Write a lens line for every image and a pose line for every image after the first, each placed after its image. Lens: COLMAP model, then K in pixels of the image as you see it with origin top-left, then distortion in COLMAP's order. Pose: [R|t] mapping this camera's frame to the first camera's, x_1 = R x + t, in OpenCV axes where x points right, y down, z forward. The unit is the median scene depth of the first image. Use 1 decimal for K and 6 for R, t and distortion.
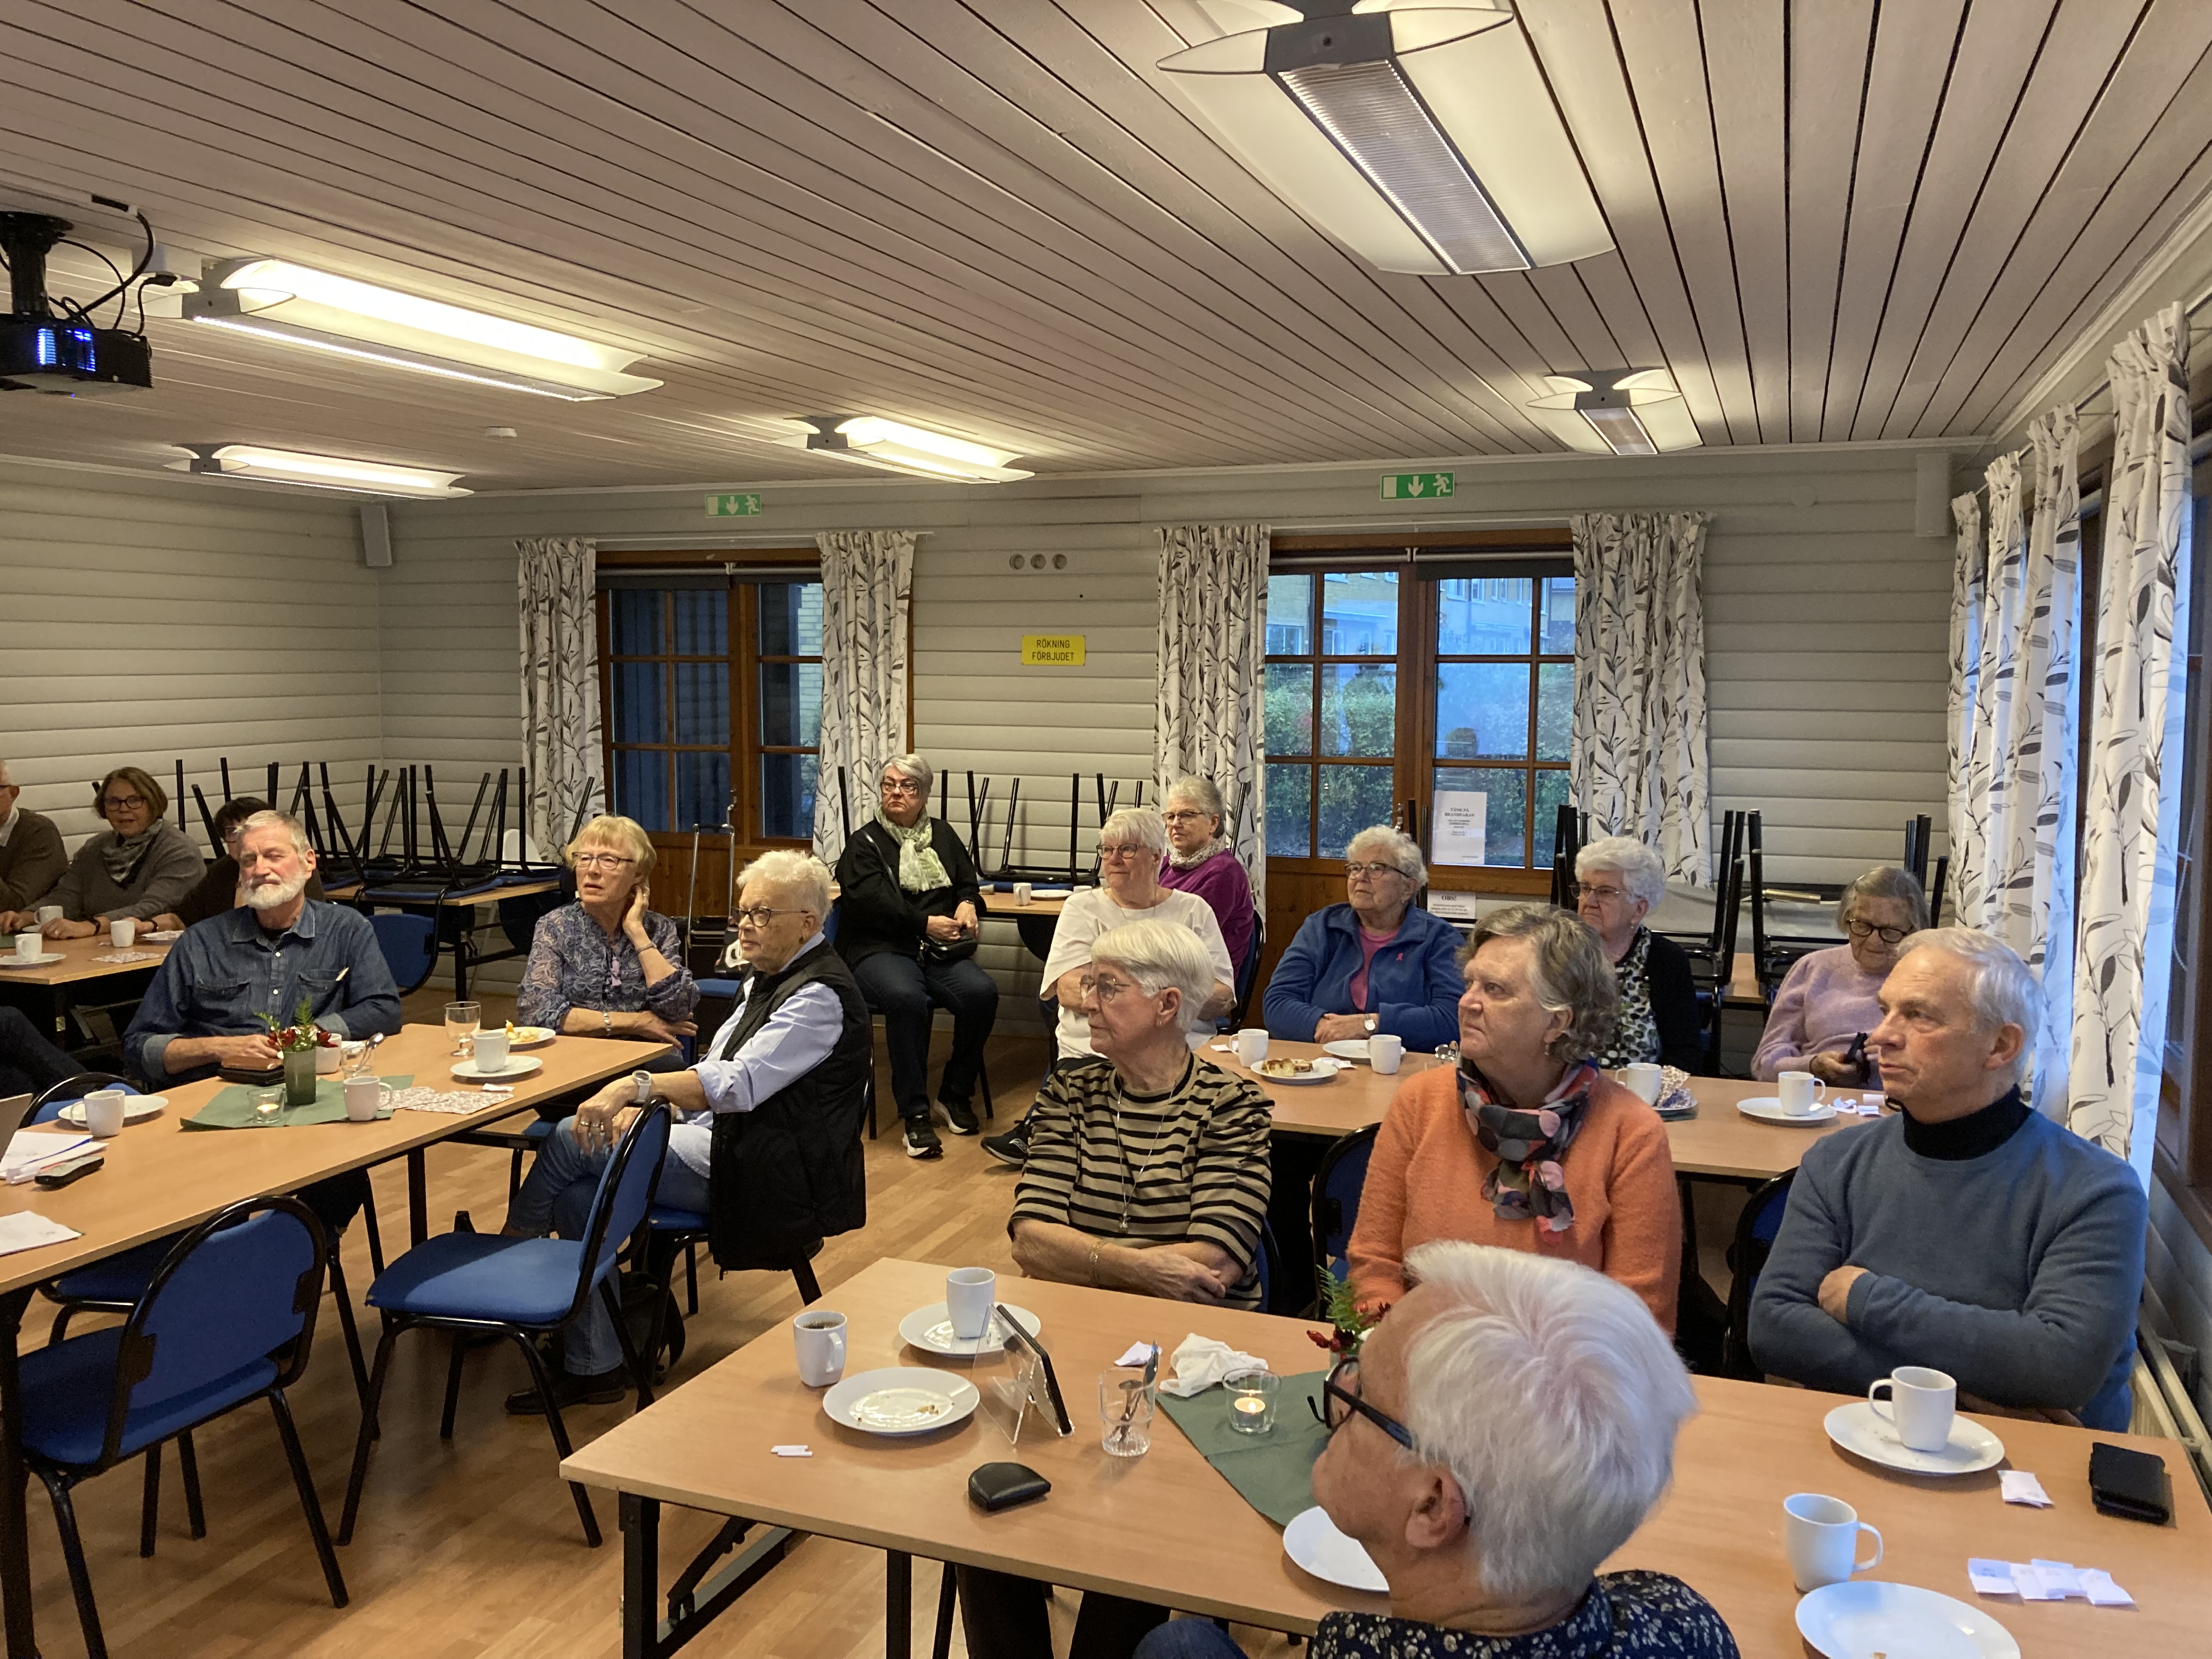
lens RADIAL K [[1793.2, 0, 1106.0], [0, 1793.2, 829.5], [0, 0, 1]] dist [0.006606, -0.055697]
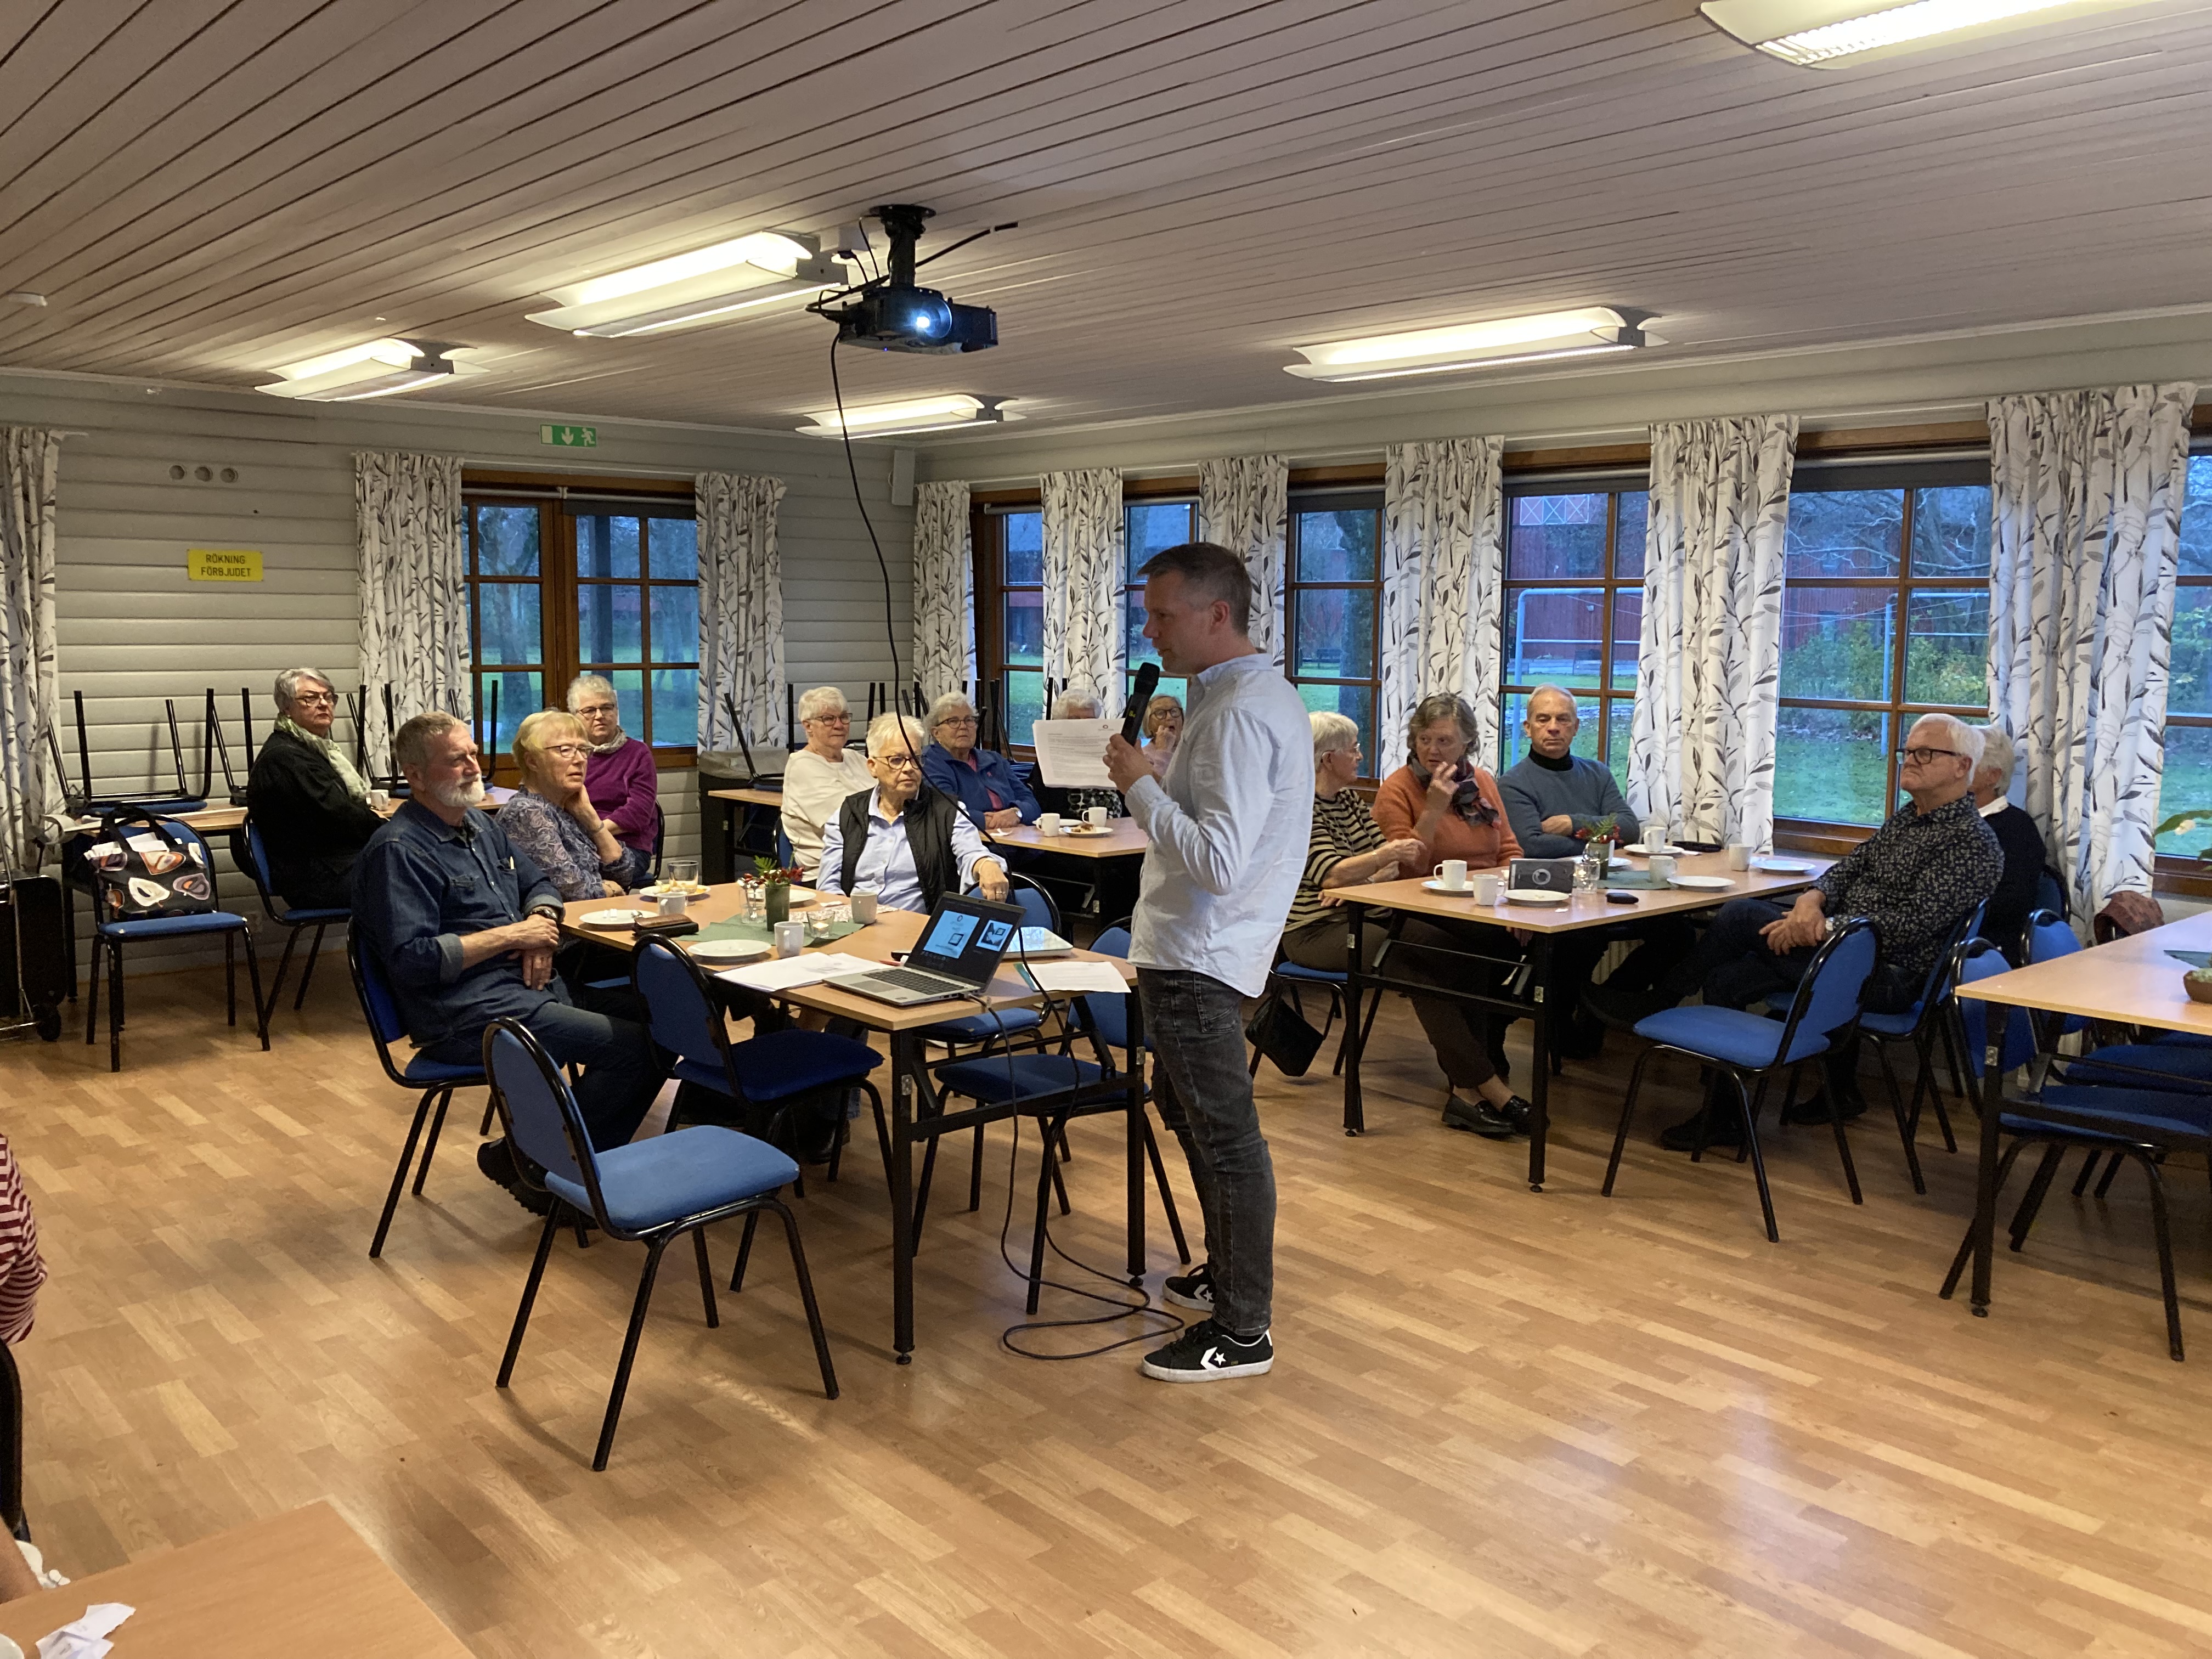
lens RADIAL K [[1793.2, 0, 1106.0], [0, 1793.2, 829.5], [0, 0, 1]] dist [0.006606, -0.055697]
pose [[0.450811, -0.107108, 0.886170, -0.770283], [0.070950, 0.993933, 0.084040, -0.004944], [-0.889795, 0.024988, 0.455675, 0.141722]]
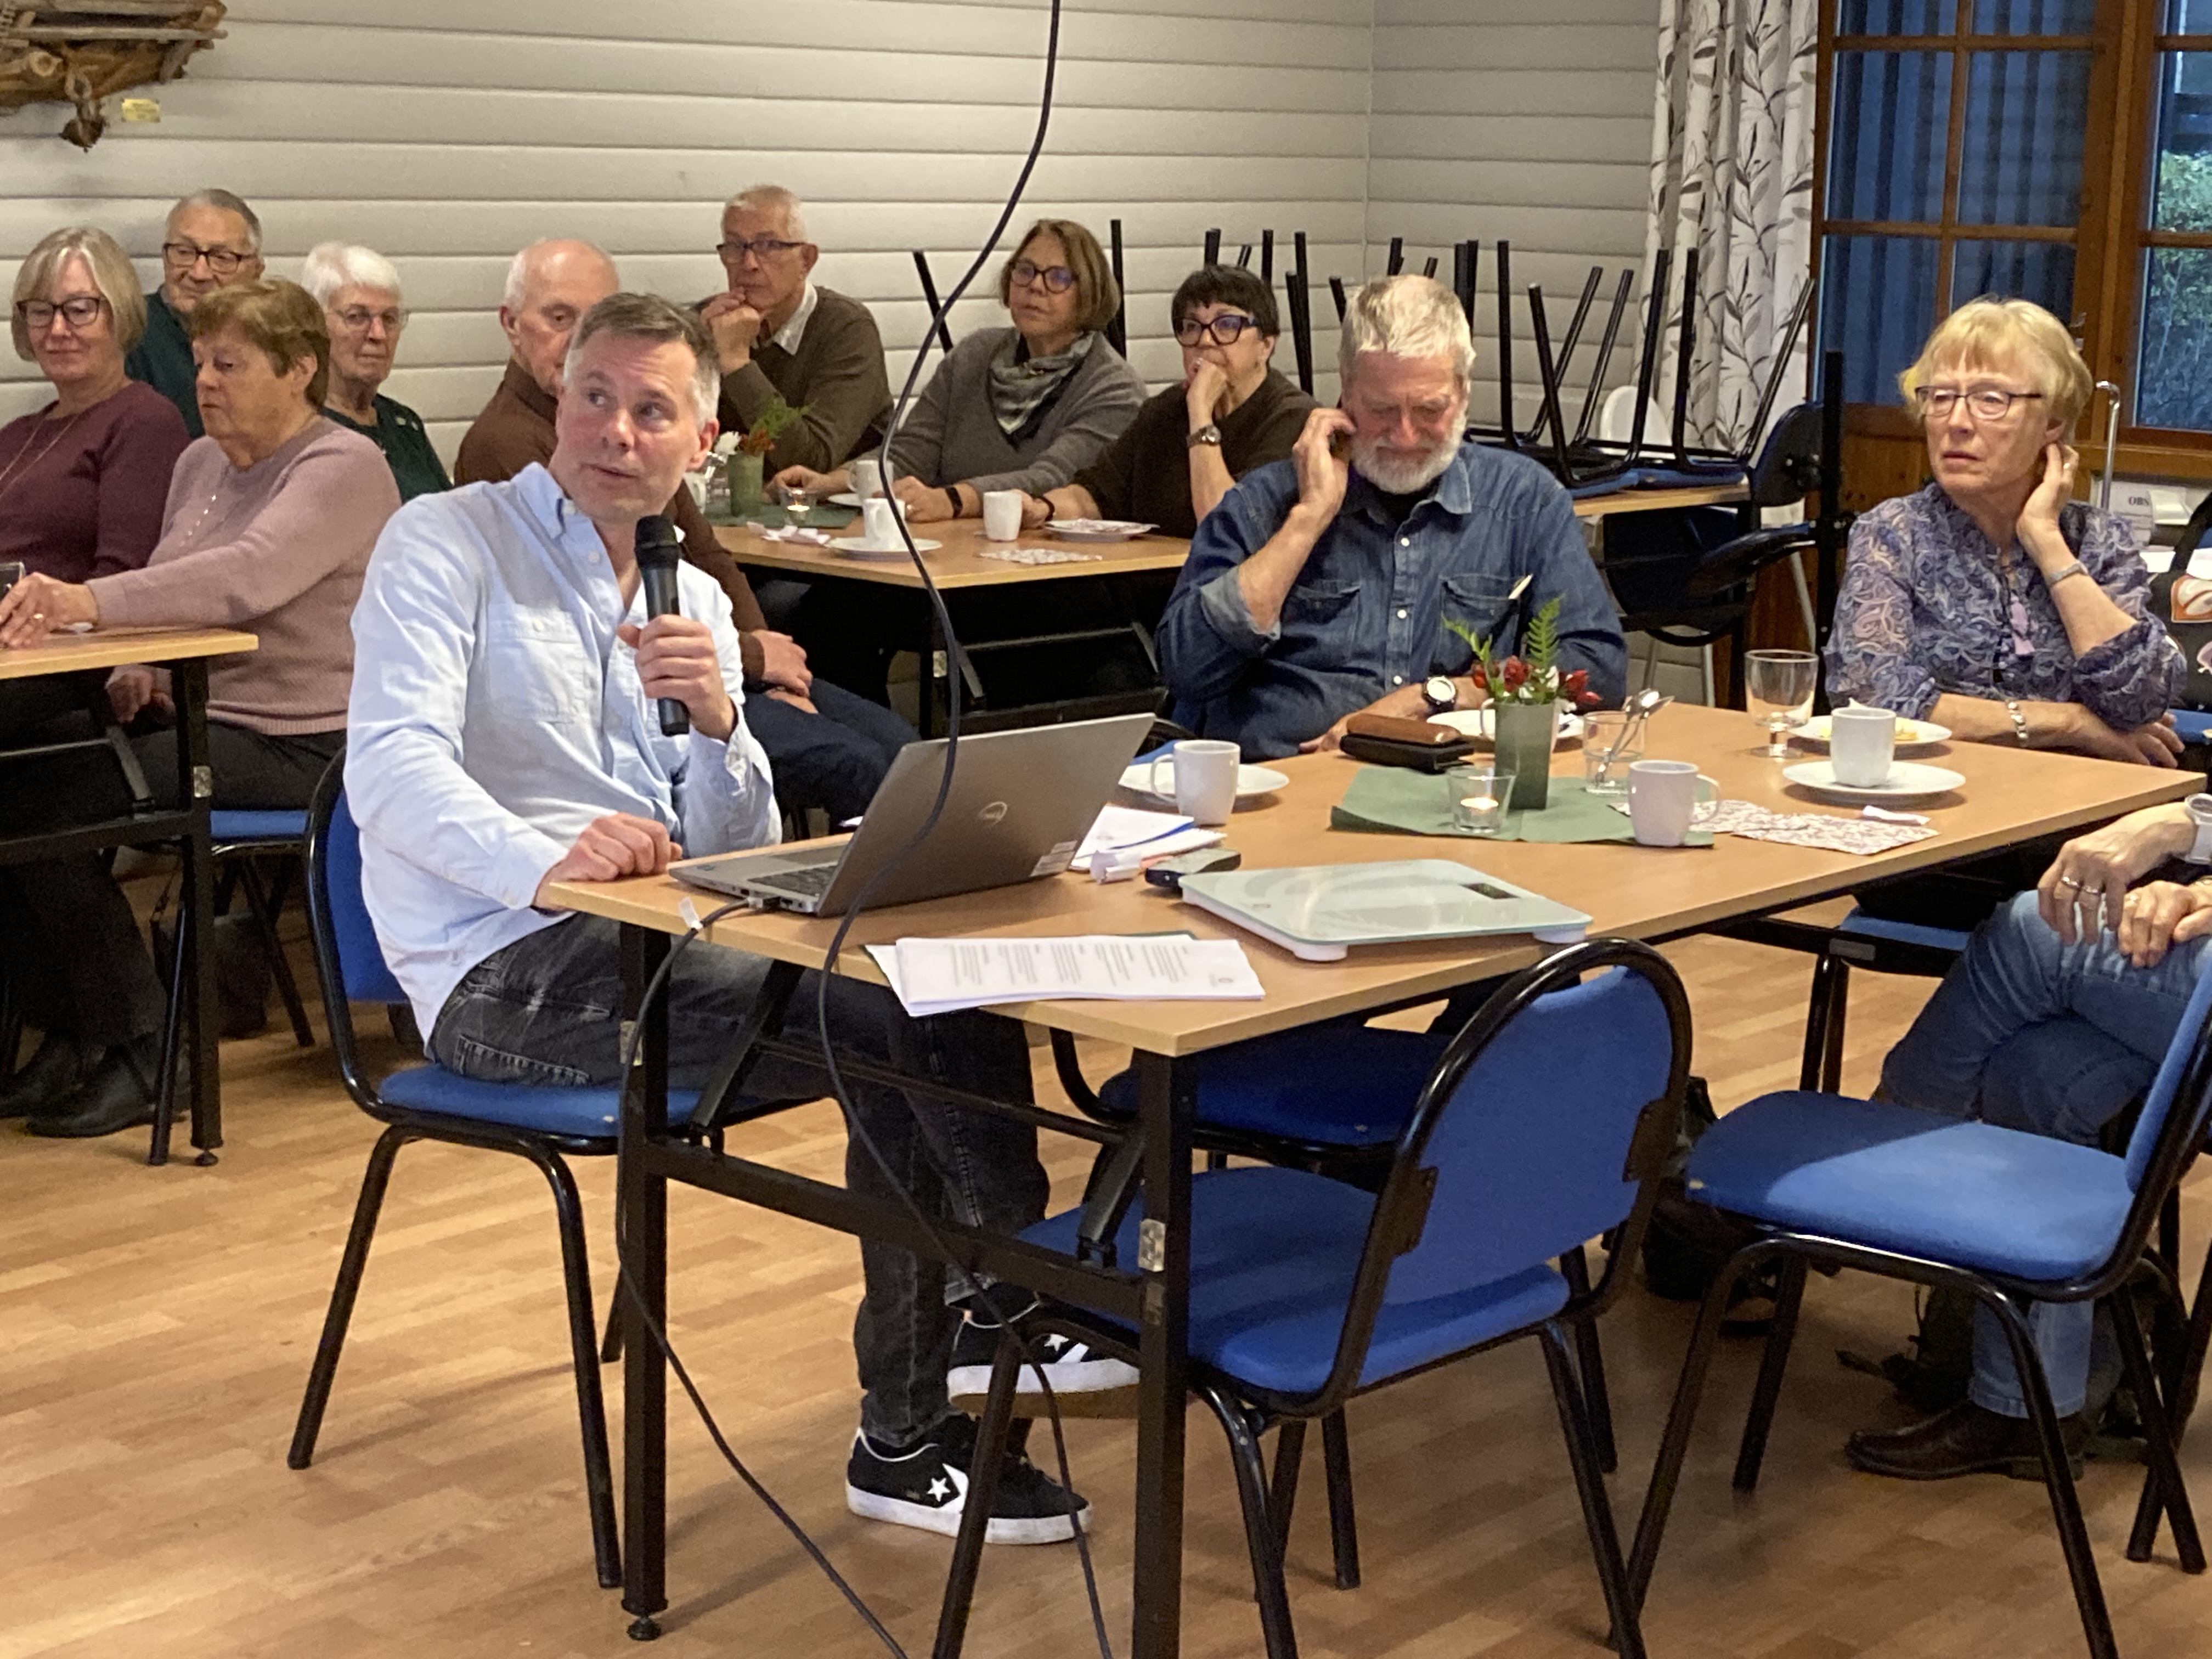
lens RADIAL K [[3628.0, 0, 1106.0], [0, 3628.0, 829.5], [0, 0, 1]] dist [0.032481, 0.249778]
pose [[0.920831, 0.089473, -0.379559, -0.095253], [-0.052589, 0.992923, 0.106477, 0.031779], [0.386400, -0.078087, 0.919020, -0.001248]]
